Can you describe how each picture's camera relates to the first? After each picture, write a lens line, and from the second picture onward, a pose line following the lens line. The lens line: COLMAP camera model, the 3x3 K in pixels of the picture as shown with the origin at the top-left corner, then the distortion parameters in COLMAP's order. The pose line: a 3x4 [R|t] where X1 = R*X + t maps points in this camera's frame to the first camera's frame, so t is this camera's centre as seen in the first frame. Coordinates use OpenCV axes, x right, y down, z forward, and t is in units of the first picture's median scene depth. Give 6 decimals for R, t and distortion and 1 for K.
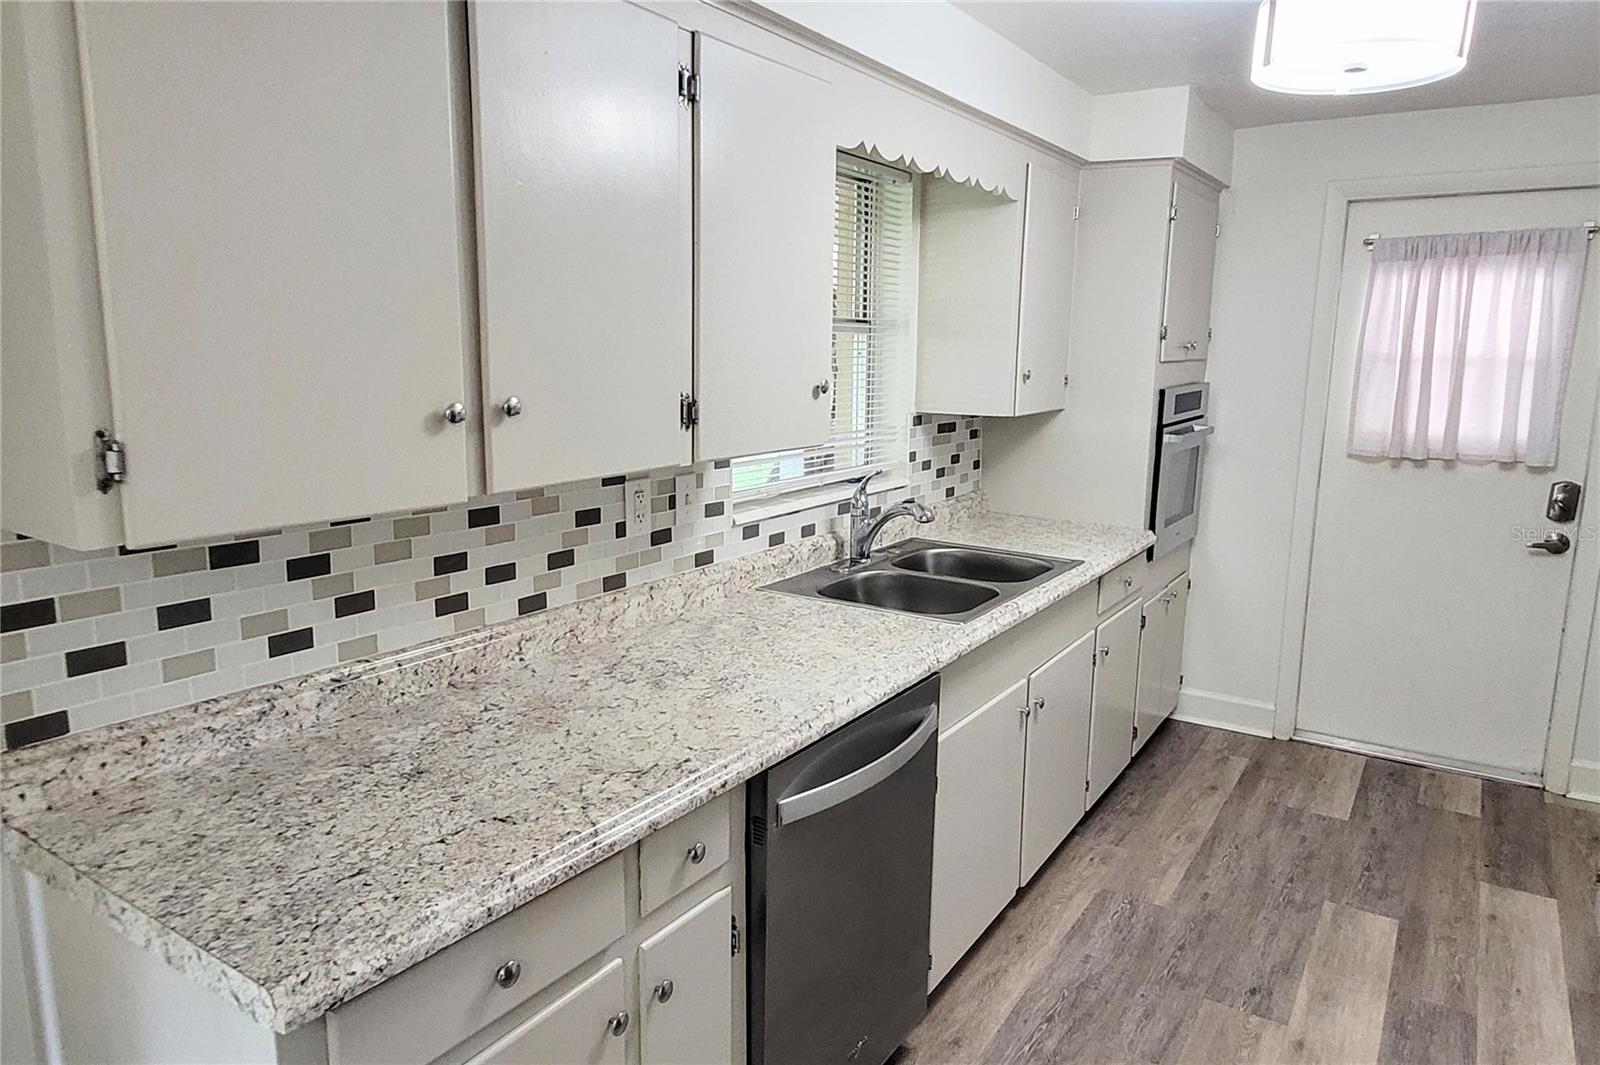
lens RADIAL K [[1013.7, 0, 800.4], [0, 1013.7, 527.7], [0, 0, 1]] dist [0.004566, 0.003086]
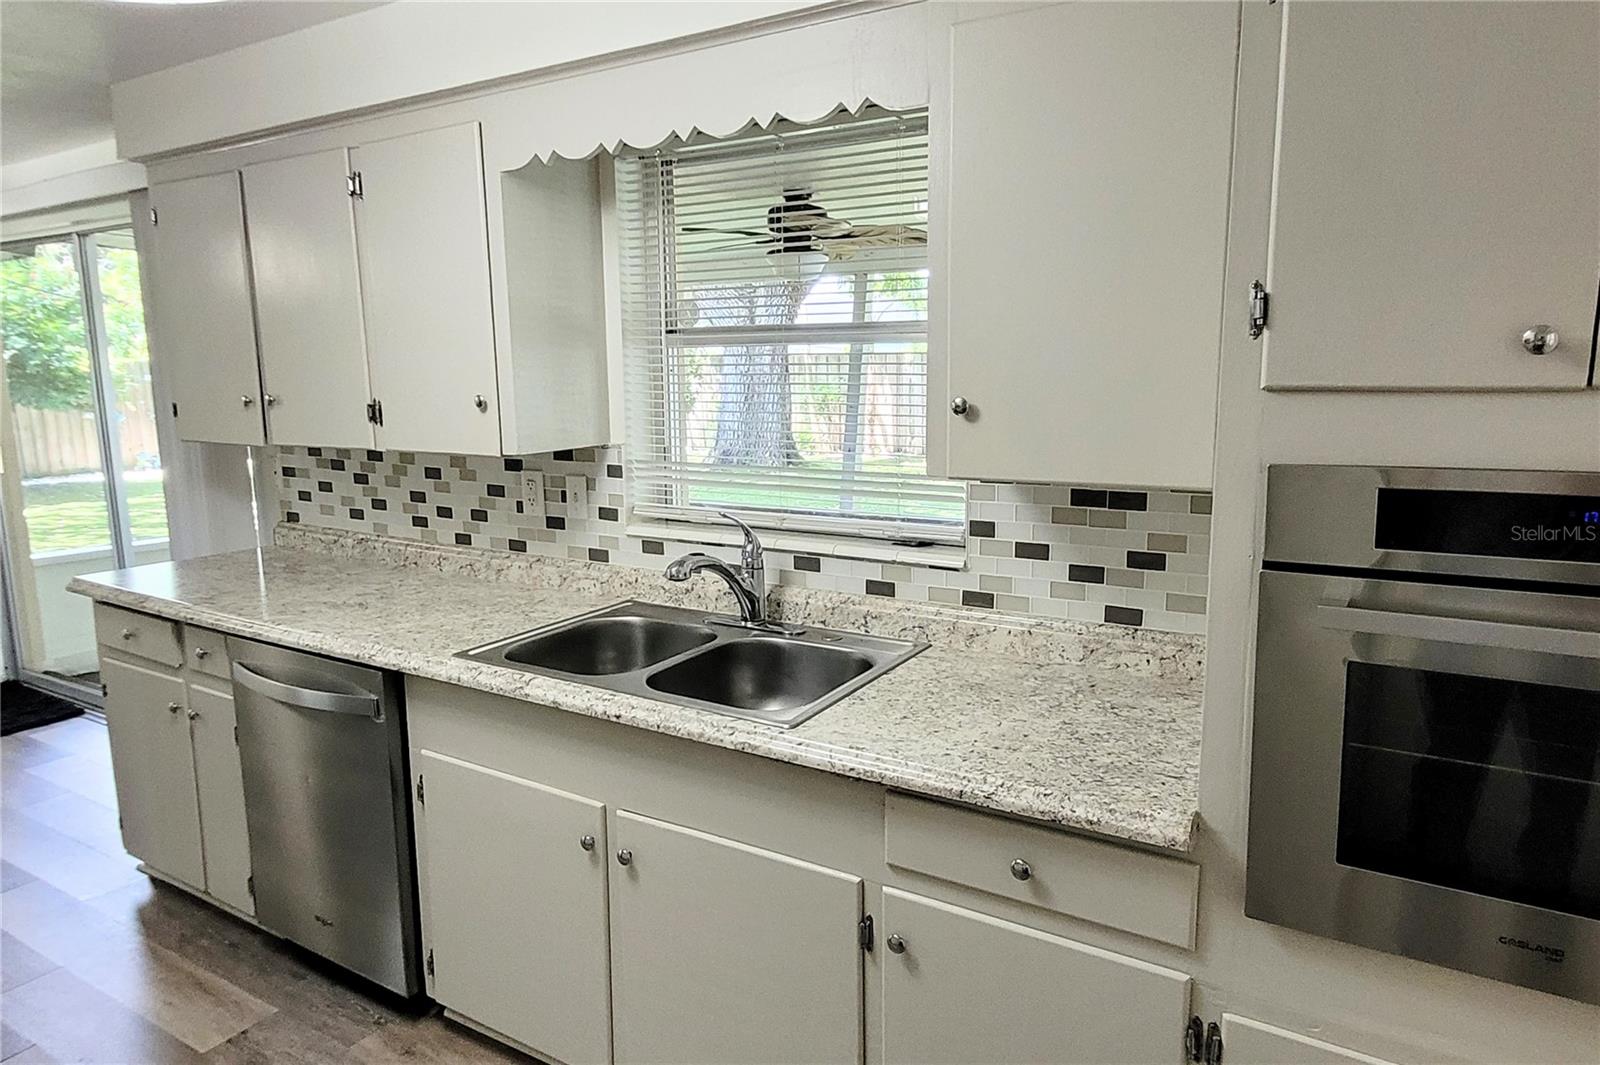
lens RADIAL K [[1013.7, 0, 798.7], [0, 1013.7, 530.9], [0, 0, 1]] dist [0.004566, 0.003086]
pose [[0.038786, 0.154775, -0.987188, 1.250326], [-0.166016, 0.975199, 0.146373, -0.241777], [0.985360, 0.158212, 0.063519, 1.419383]]
